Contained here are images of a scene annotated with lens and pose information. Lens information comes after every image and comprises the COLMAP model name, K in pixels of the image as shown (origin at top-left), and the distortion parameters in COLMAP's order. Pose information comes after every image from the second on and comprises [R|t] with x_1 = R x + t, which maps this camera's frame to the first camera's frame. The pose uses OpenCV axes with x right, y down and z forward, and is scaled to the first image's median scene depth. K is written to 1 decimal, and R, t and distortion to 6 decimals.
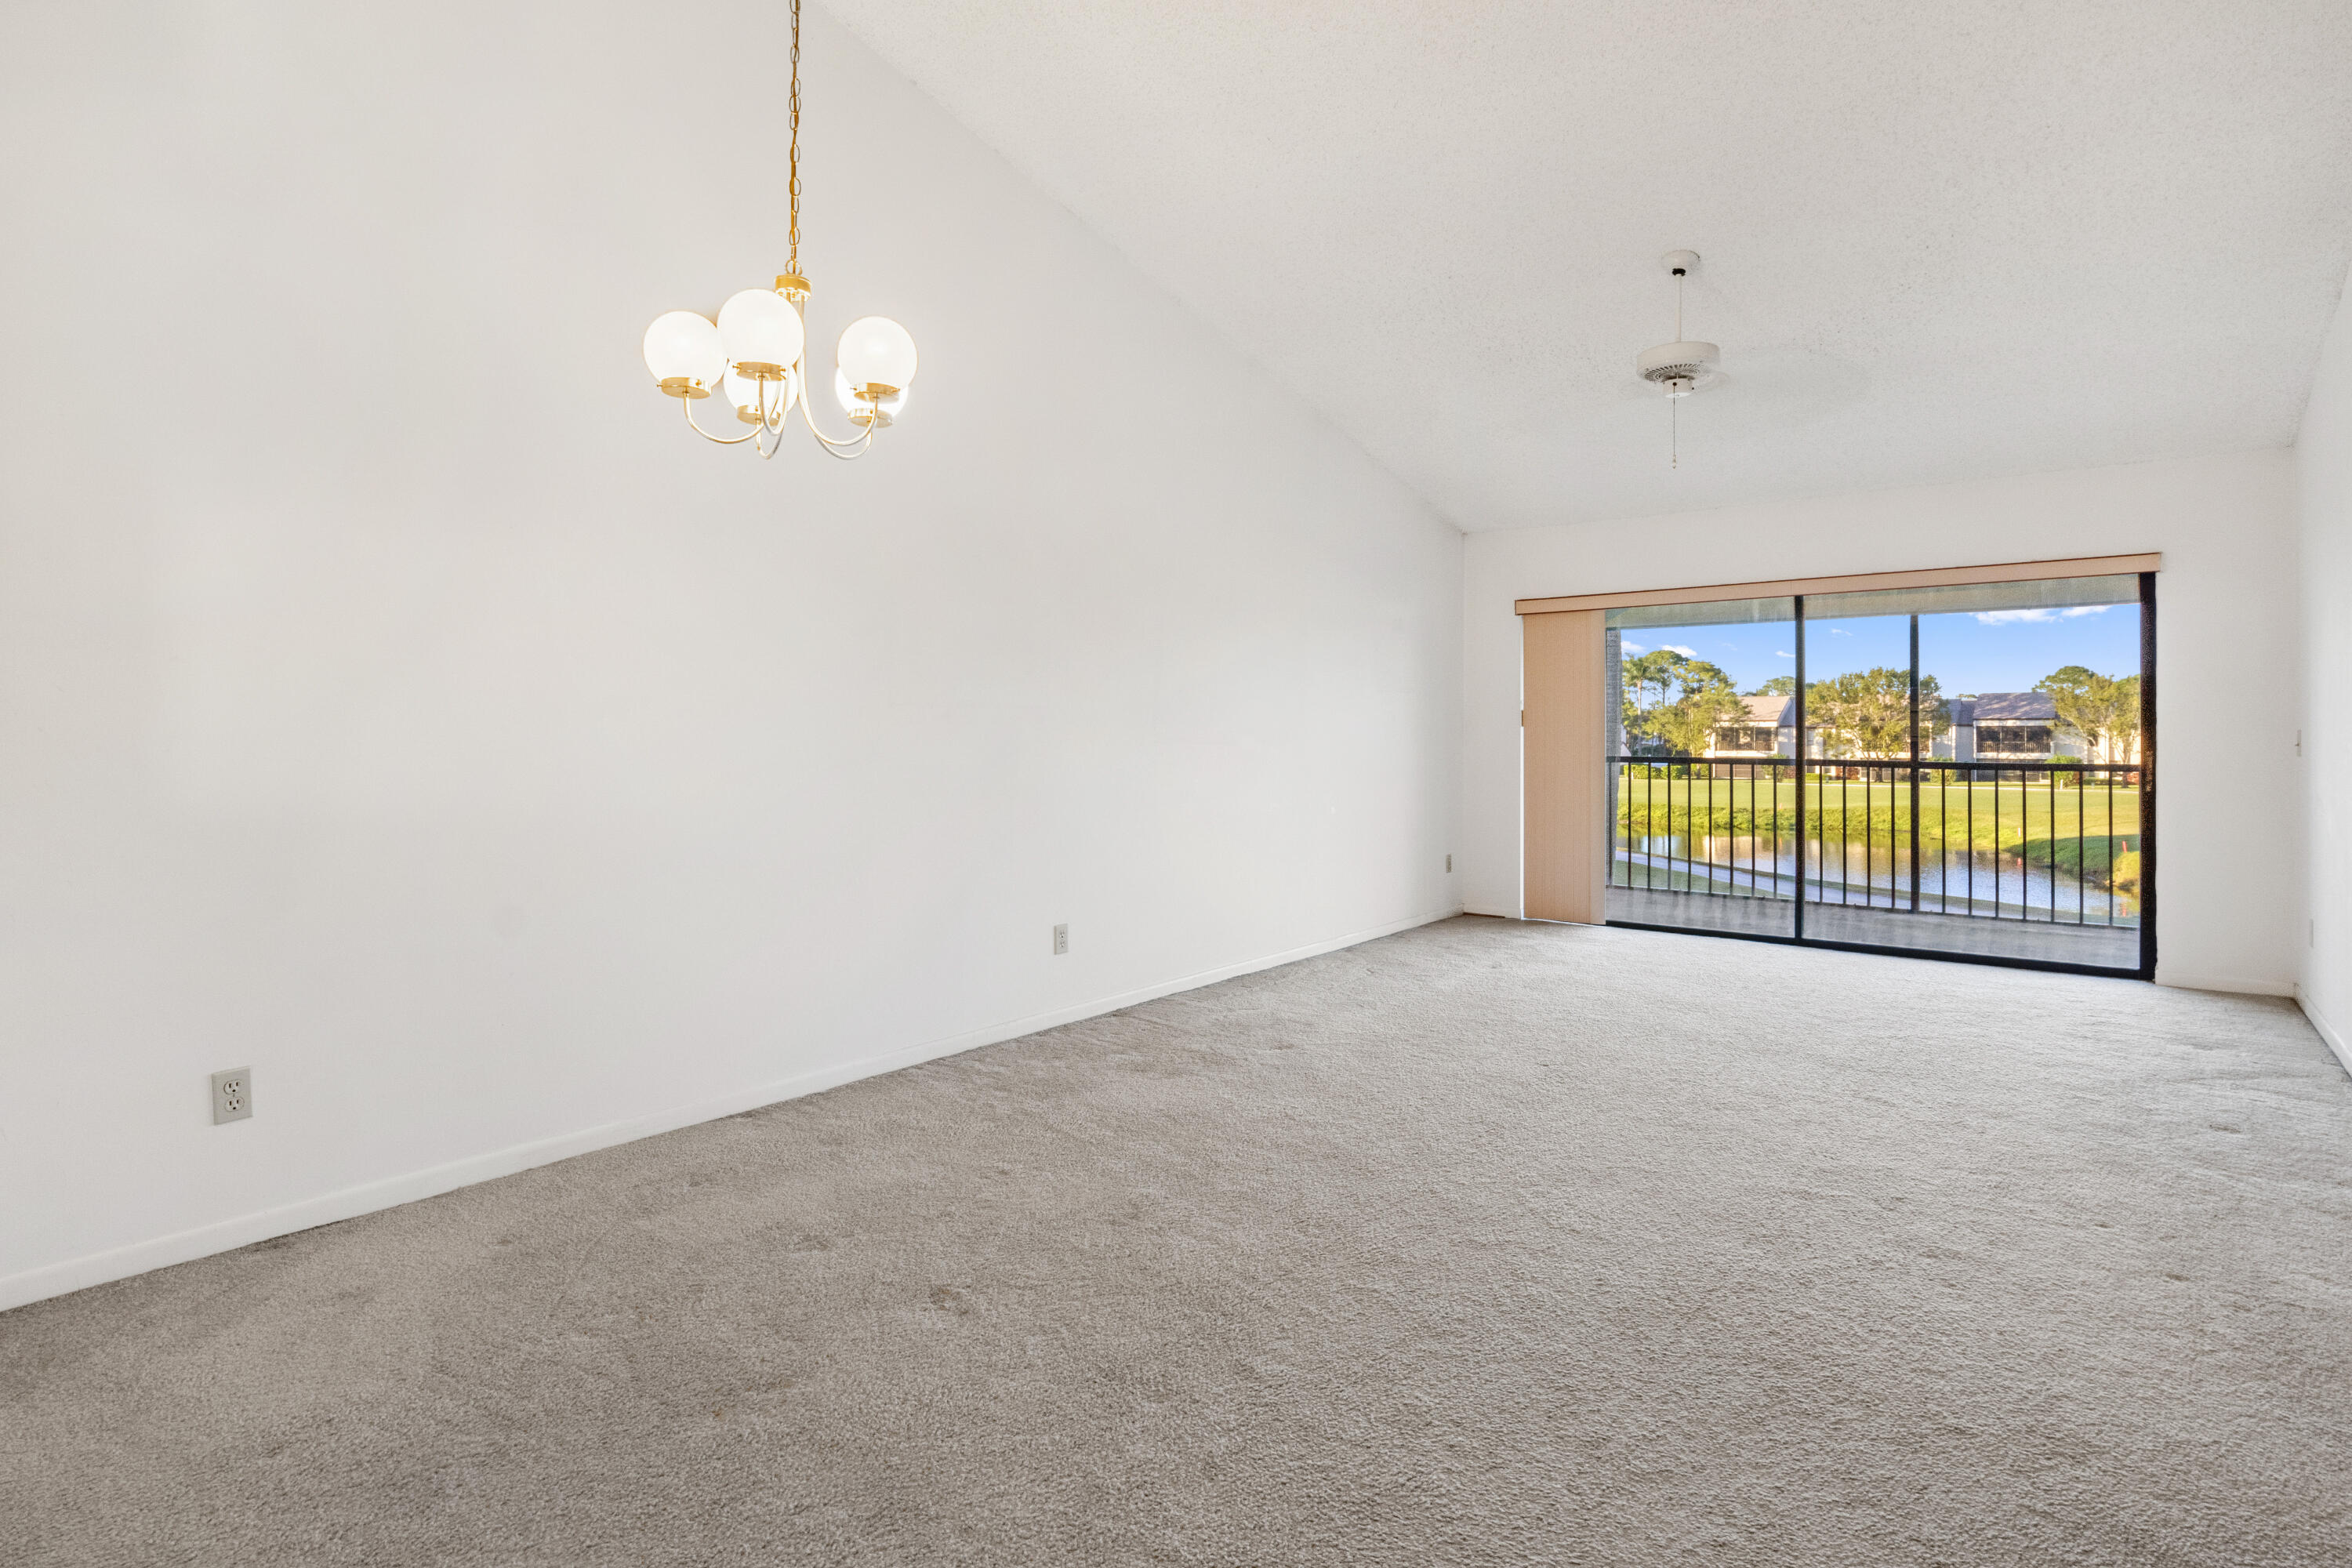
lens RADIAL K [[1185.6, 0, 1164.2], [0, 1185.6, 736.1], [0, 0, 1]] dist [-0.005015, -0.001050]
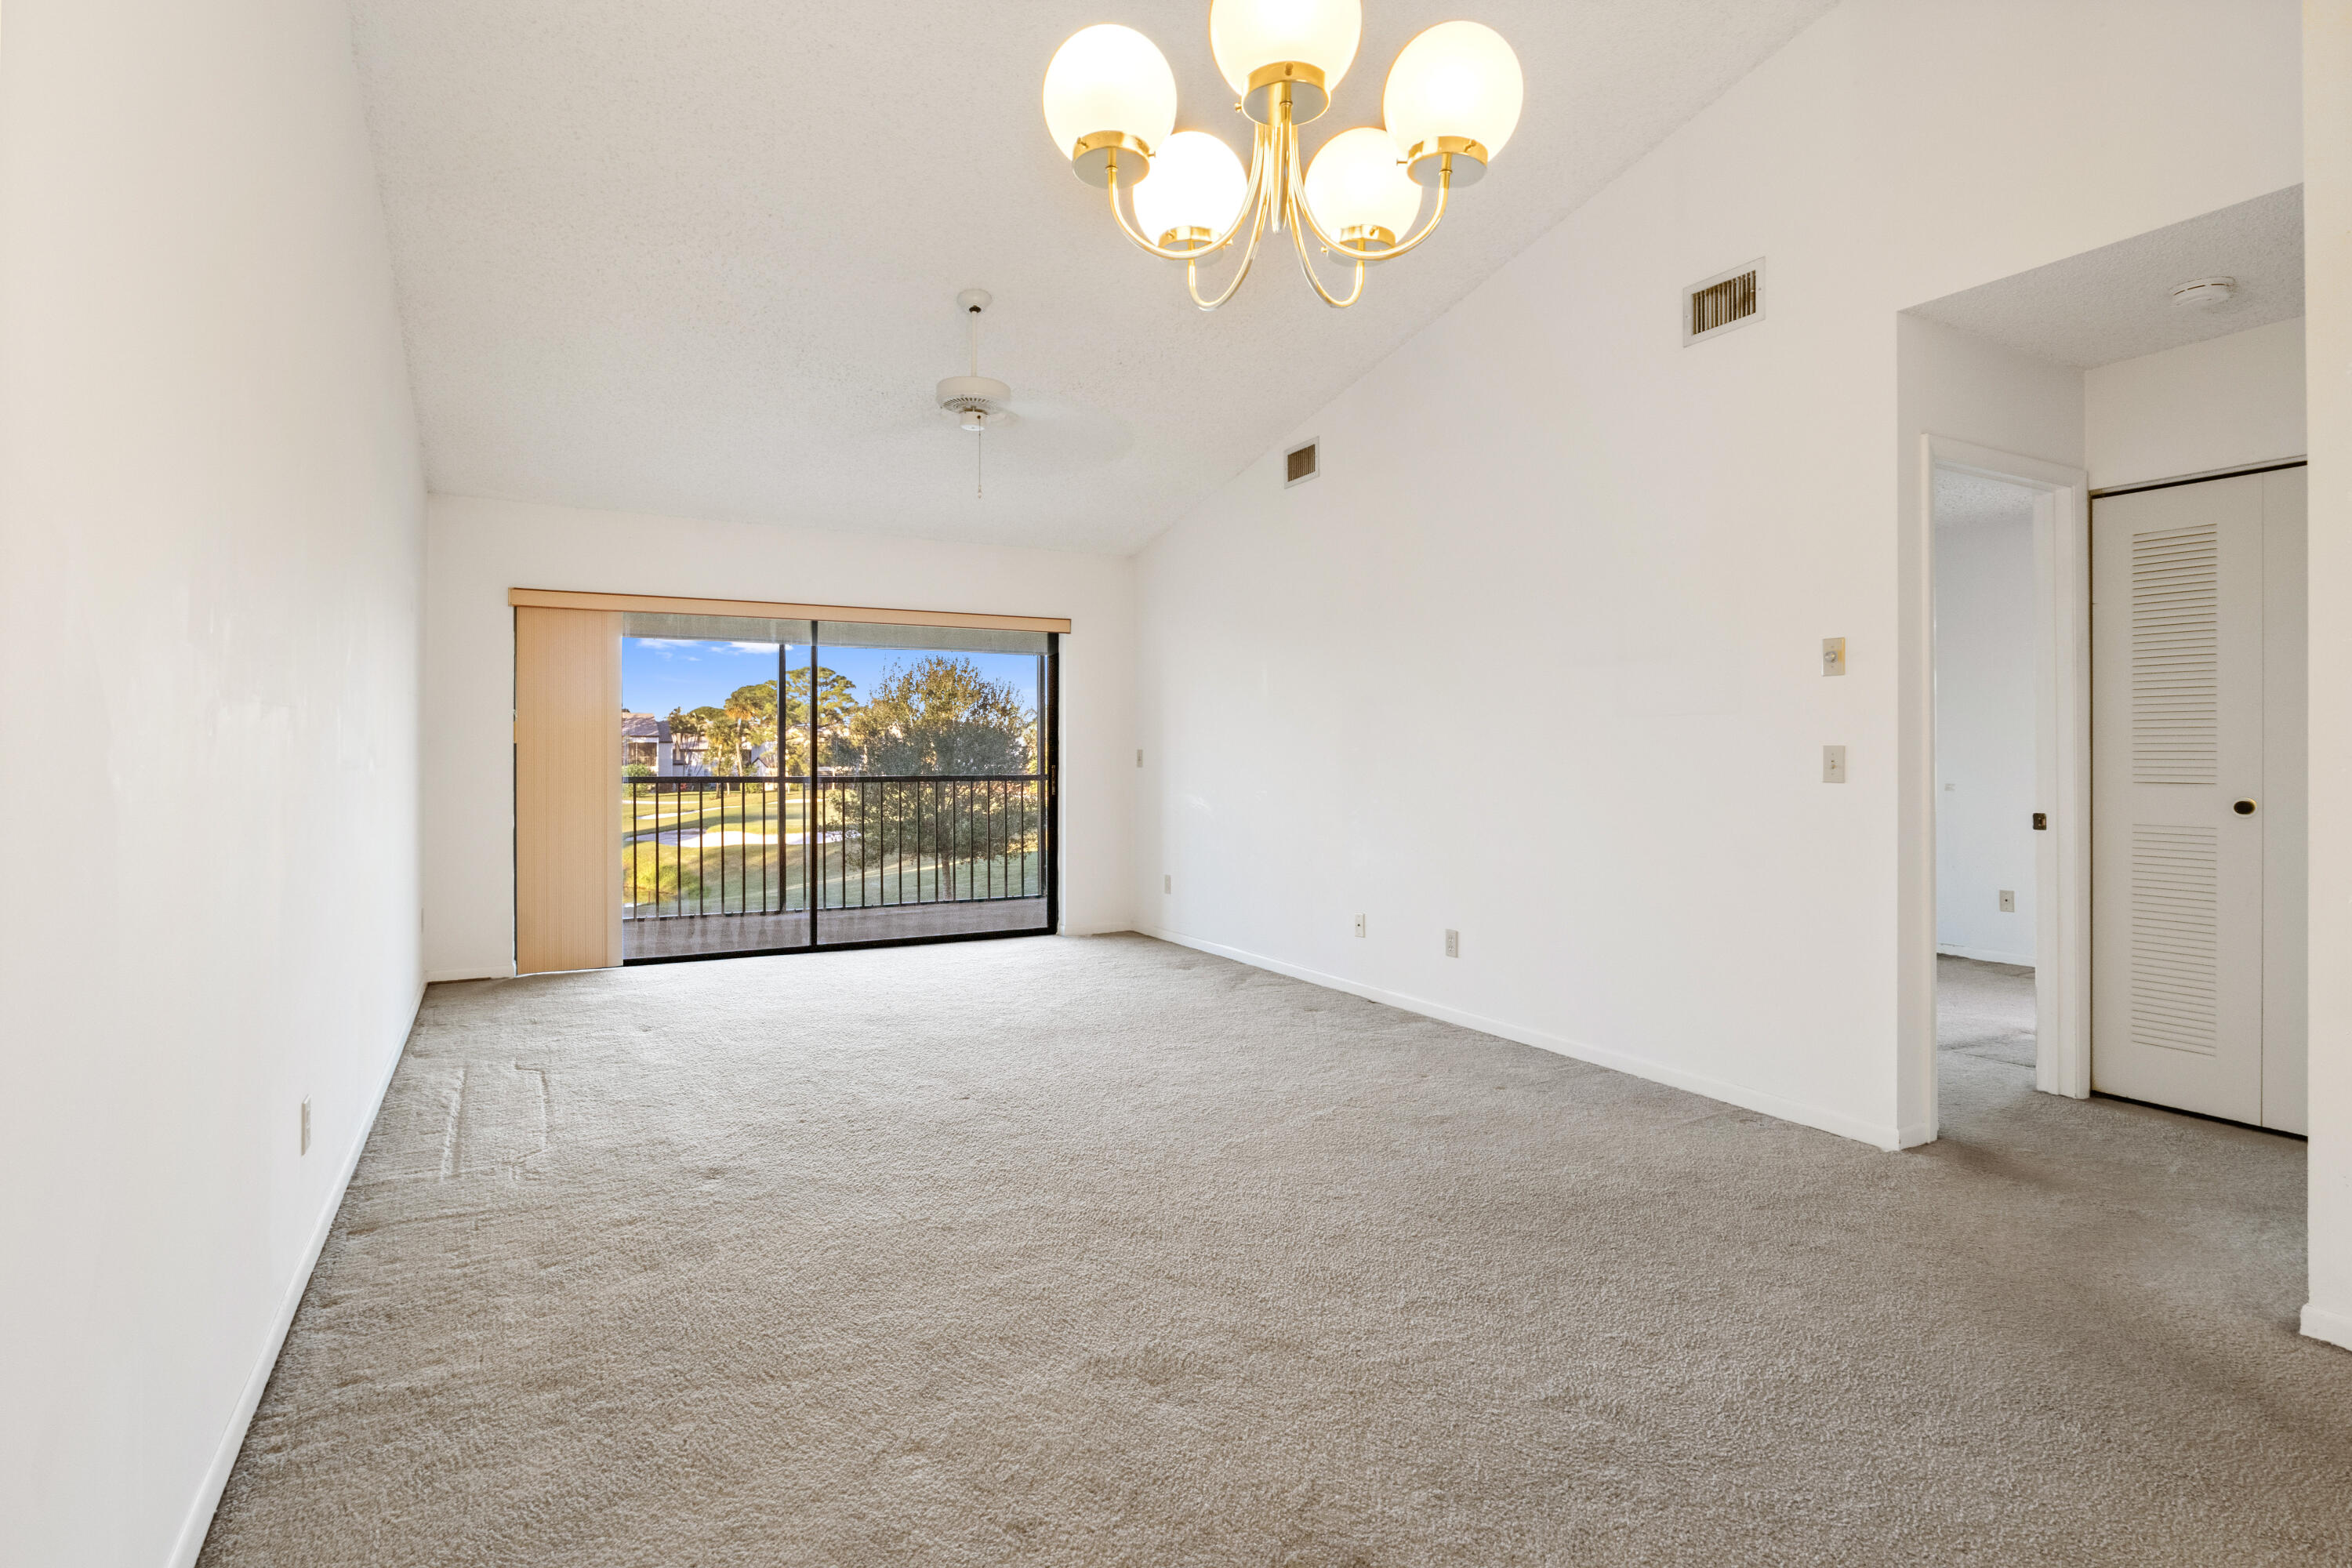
lens RADIAL K [[1185.6, 0, 1176.2], [0, 1185.6, 760.6], [0, 0, 1]] dist [-0.005015, -0.001050]
pose [[0.387544, -0.006851, 0.921826, -0.338224], [-0.001729, 0.999965, 0.008159, -0.003409], [-0.921850, -0.004756, 0.387518, 0.318642]]
